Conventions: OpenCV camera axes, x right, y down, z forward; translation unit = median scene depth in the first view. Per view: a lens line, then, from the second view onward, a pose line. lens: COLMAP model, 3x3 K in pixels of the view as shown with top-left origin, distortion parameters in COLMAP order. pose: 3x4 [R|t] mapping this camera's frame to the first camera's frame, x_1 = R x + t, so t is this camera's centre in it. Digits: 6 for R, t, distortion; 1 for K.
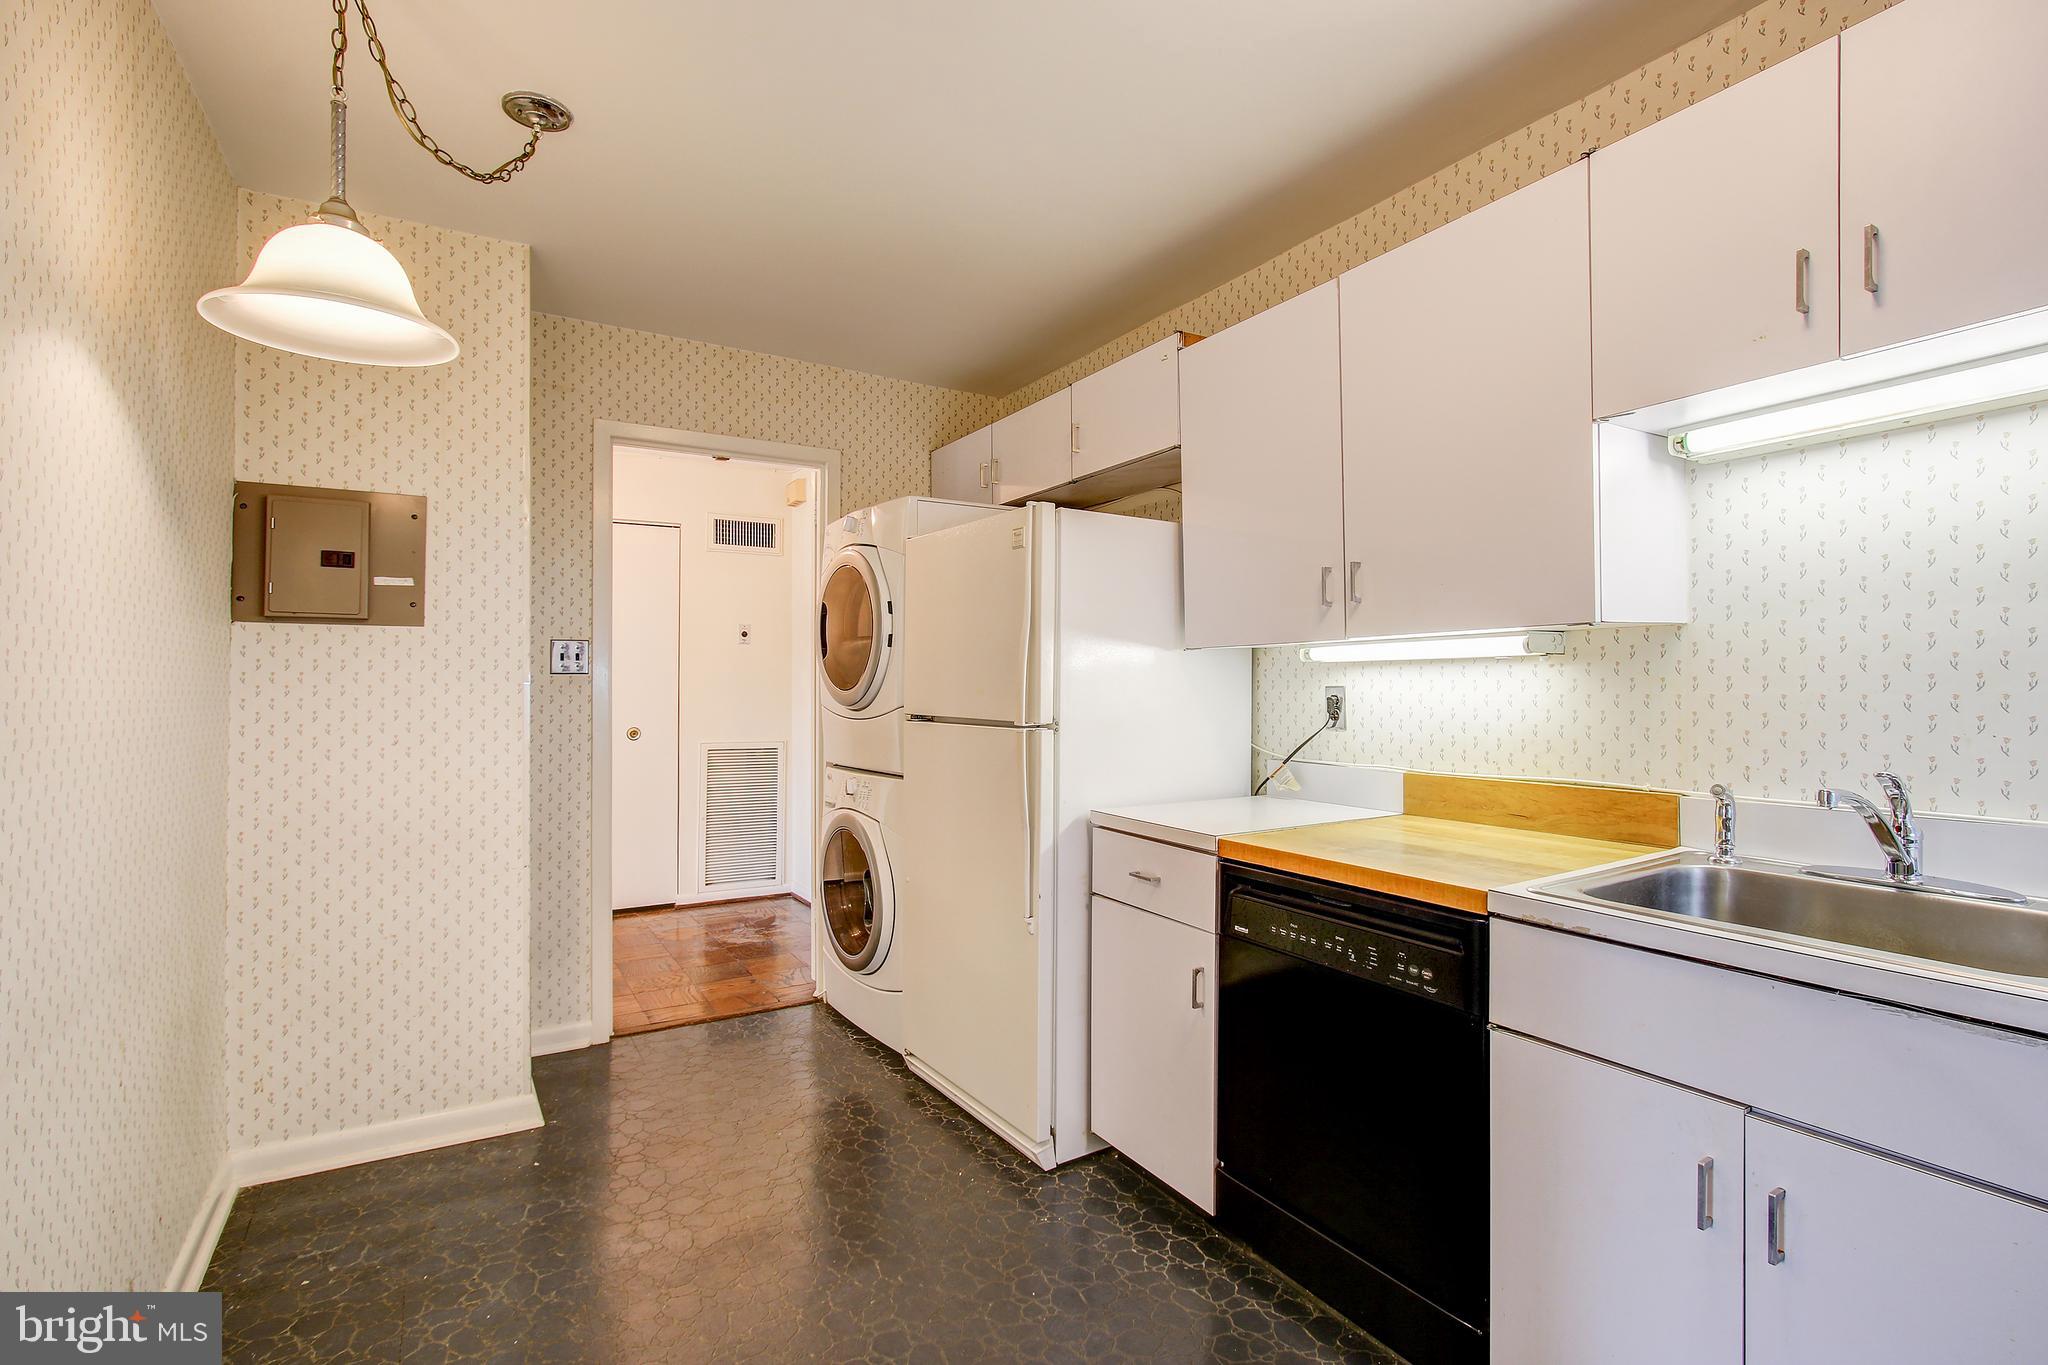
lens RADIAL K [[945.5, 0, 1021.0], [0, 945.5, 690.1], [0, 0, 1]] dist [-0.014742, 0.002044]
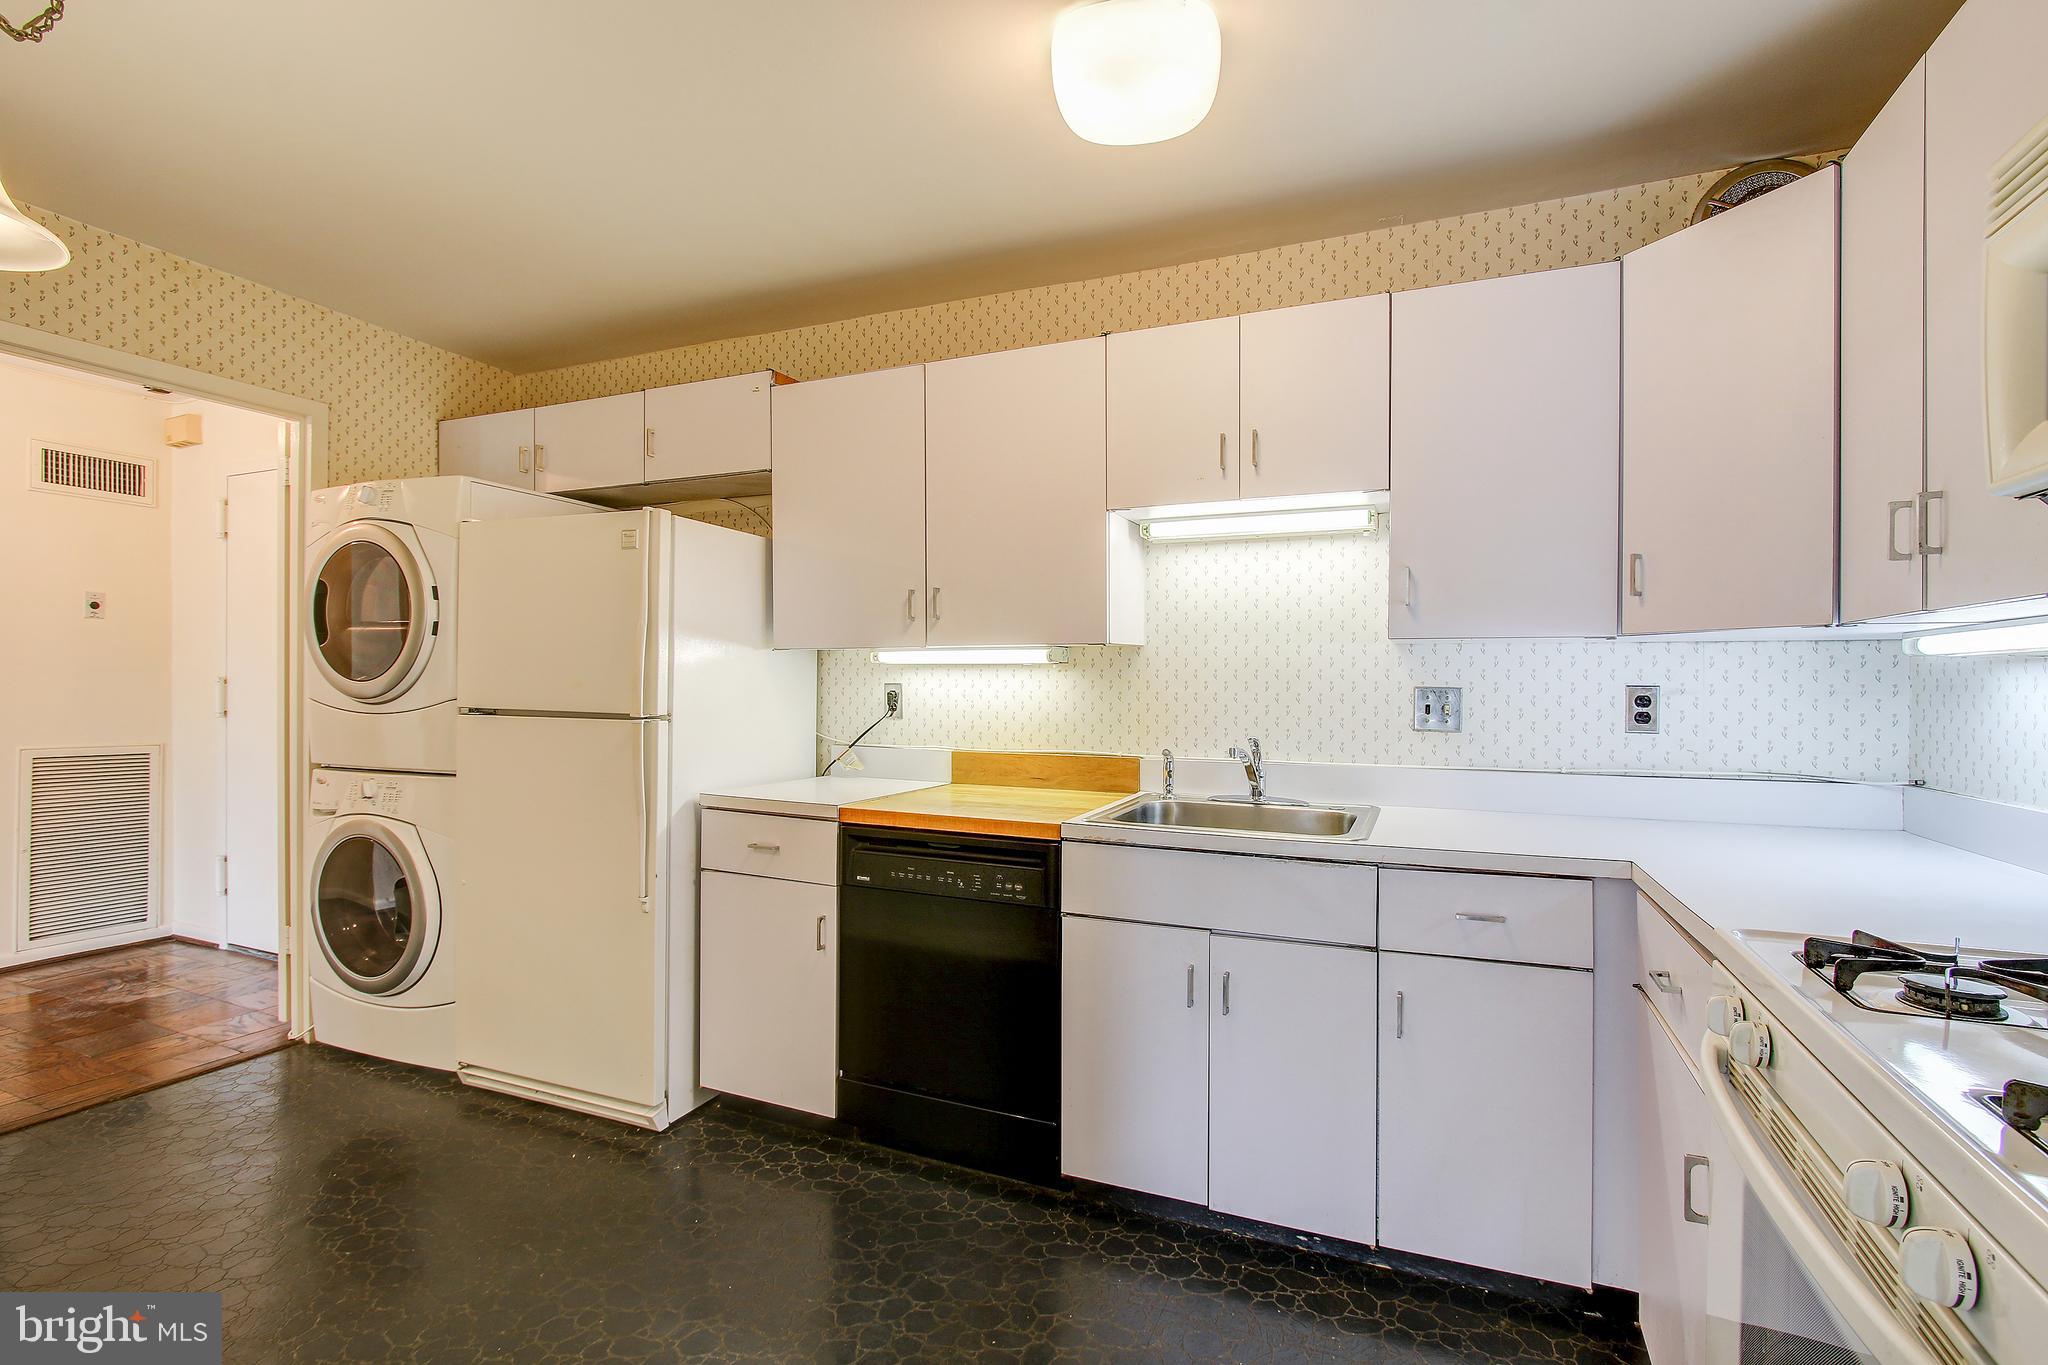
lens RADIAL K [[945.5, 0, 1021.0], [0, 945.5, 690.1], [0, 0, 1]] dist [-0.014742, 0.002044]
pose [[0.817970, 0.008127, 0.575204, -0.235131], [-0.010325, 0.999947, 0.000554, 0.001878], [-0.575168, -0.006392, 0.818010, -0.101355]]
